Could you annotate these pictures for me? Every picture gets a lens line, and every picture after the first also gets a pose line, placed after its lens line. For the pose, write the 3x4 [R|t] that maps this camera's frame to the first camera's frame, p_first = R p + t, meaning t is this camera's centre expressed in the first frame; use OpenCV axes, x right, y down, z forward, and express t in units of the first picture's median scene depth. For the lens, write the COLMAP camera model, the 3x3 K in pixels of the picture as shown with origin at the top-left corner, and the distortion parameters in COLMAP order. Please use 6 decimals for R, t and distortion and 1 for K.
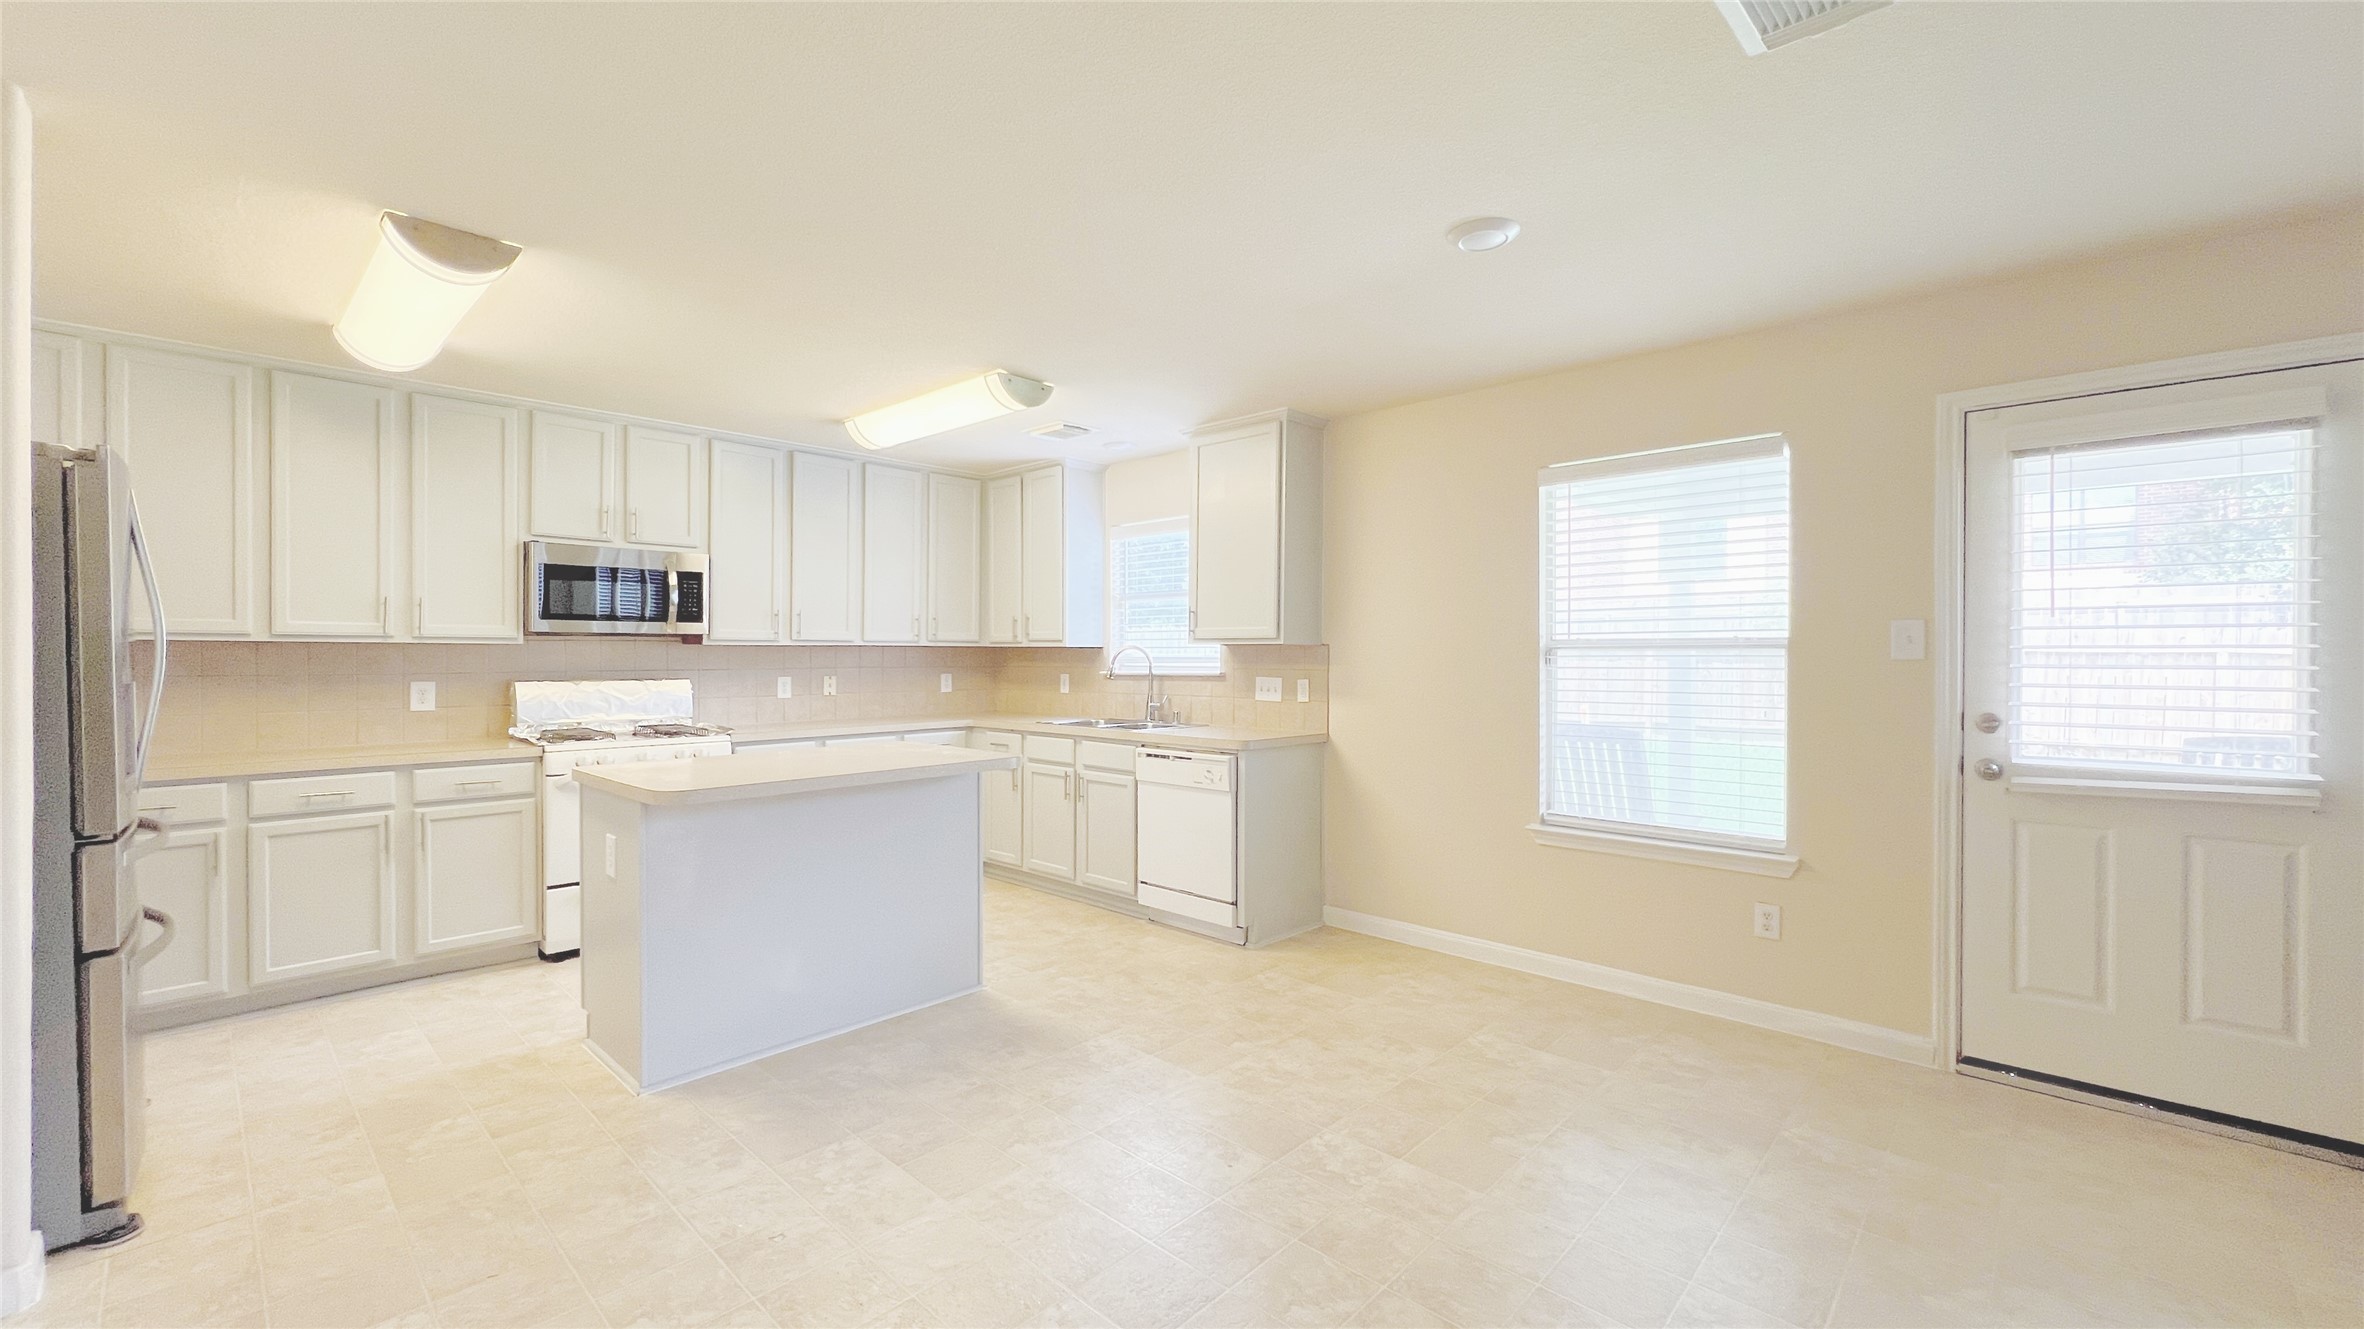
lens RADIAL K [[942.0, 0, 1179.6], [0, 942.0, 659.8], [0, 0, 1]] dist [-0.001132, 0.000449]
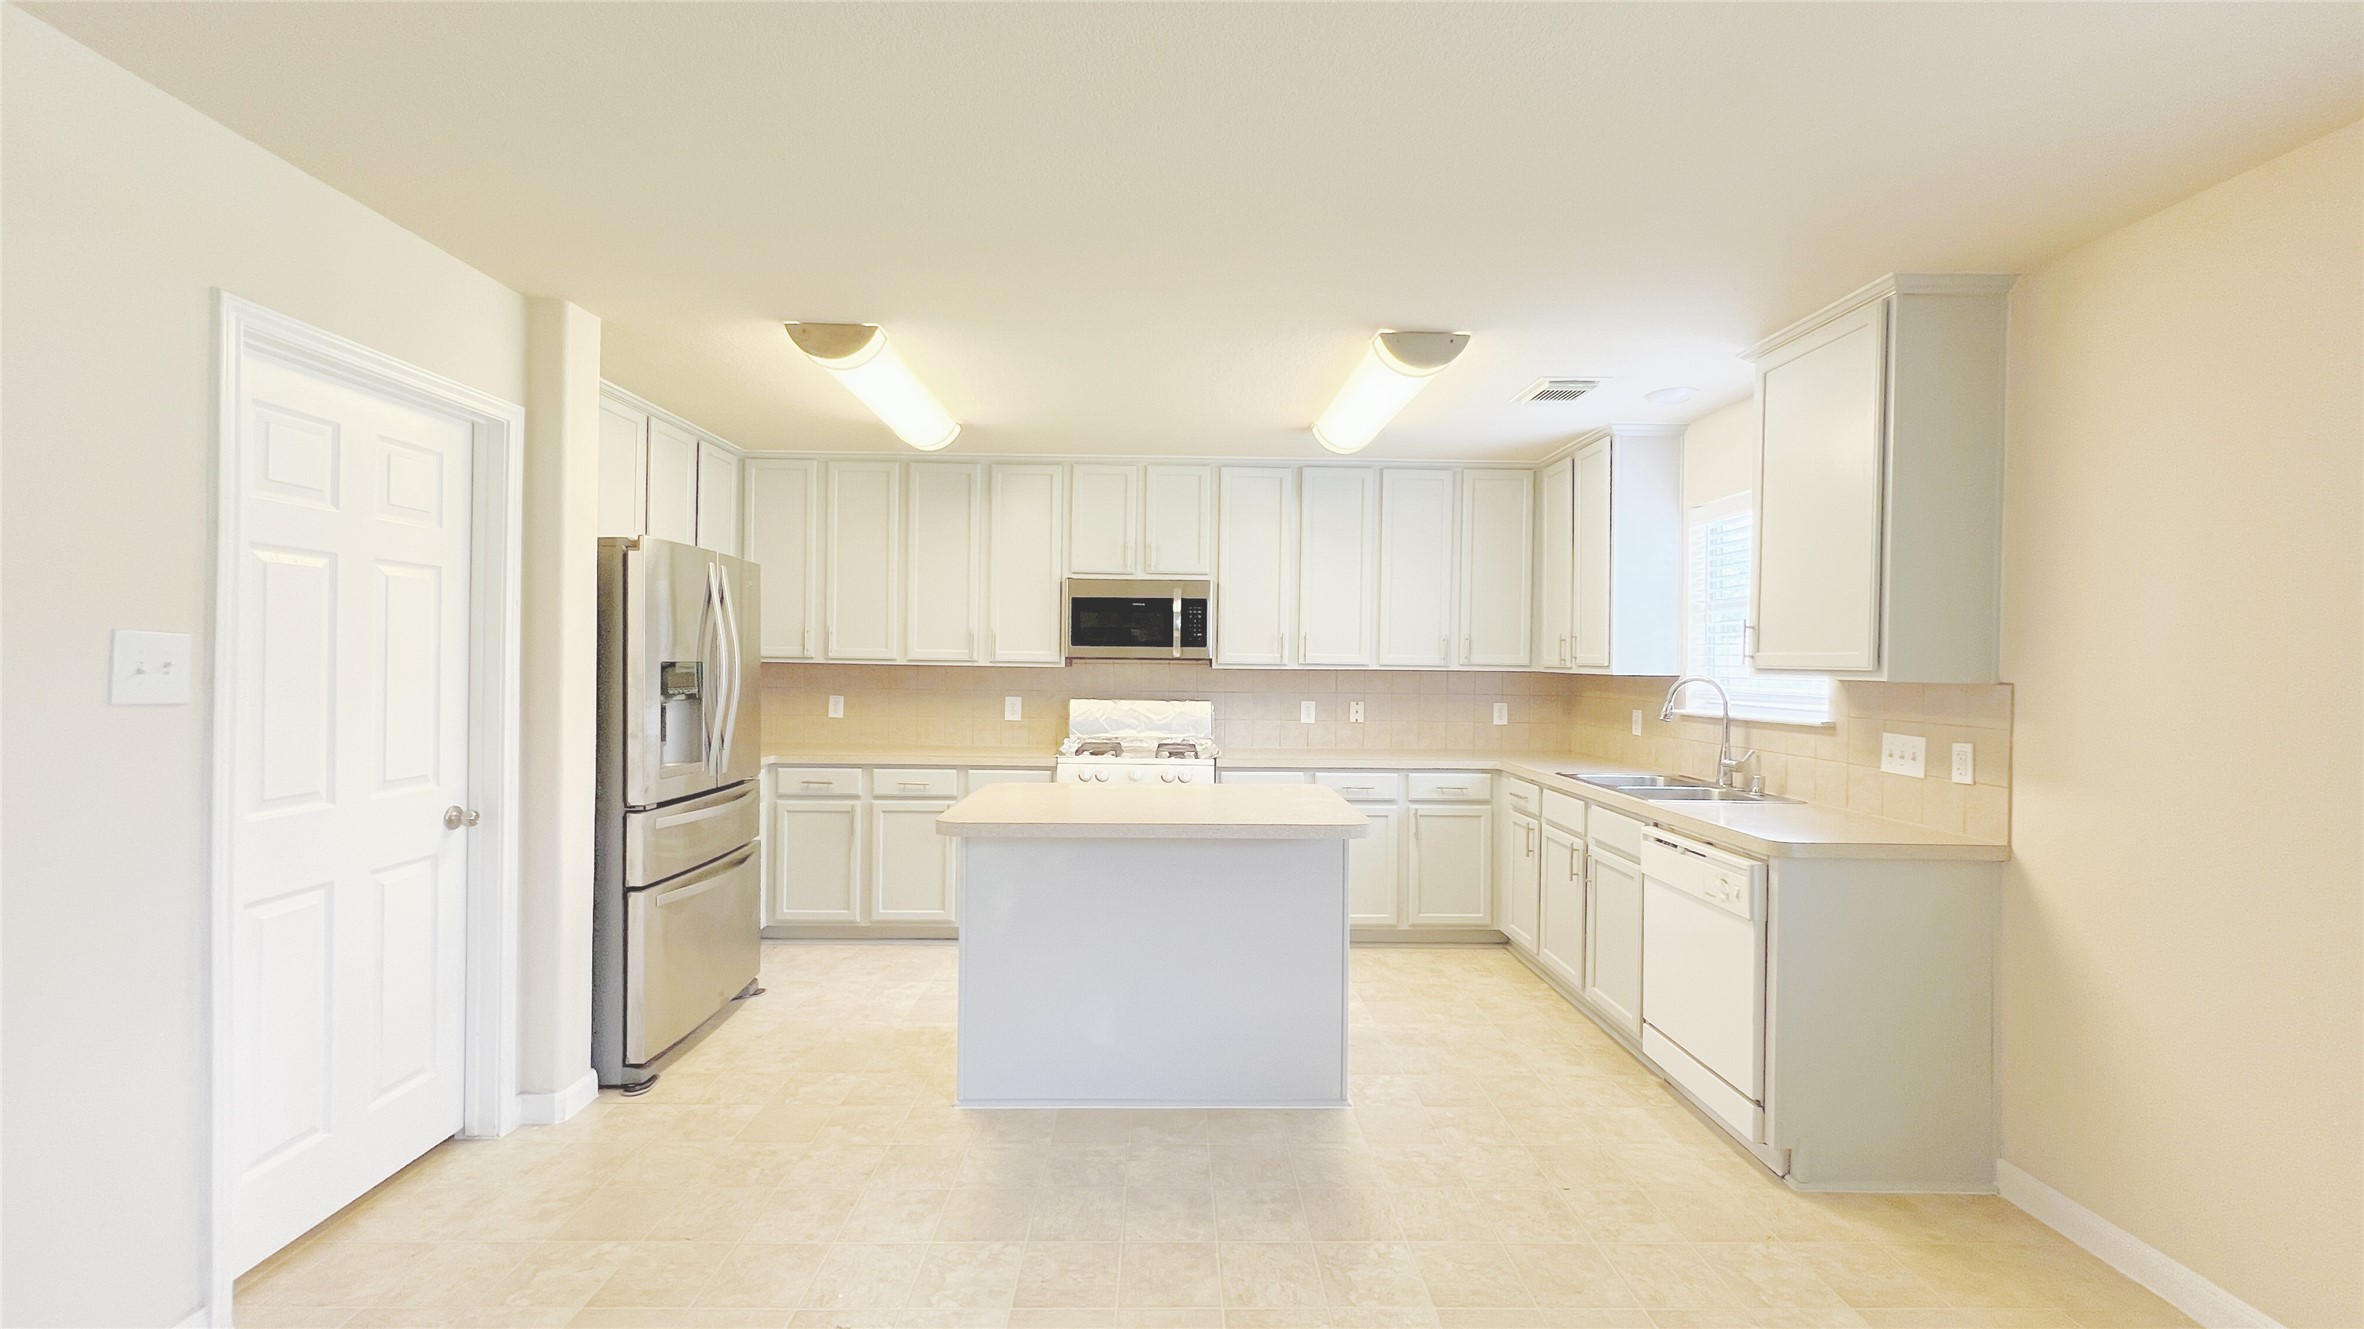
lens RADIAL K [[942.0, 0, 1179.6], [0, 942.0, 659.8], [0, 0, 1]] dist [-0.001132, 0.000449]
pose [[0.696525, 0.006125, -0.717506, 0.221180], [-0.015433, 0.999860, -0.006447, -0.019776], [0.717367, 0.015564, 0.696522, 0.281659]]
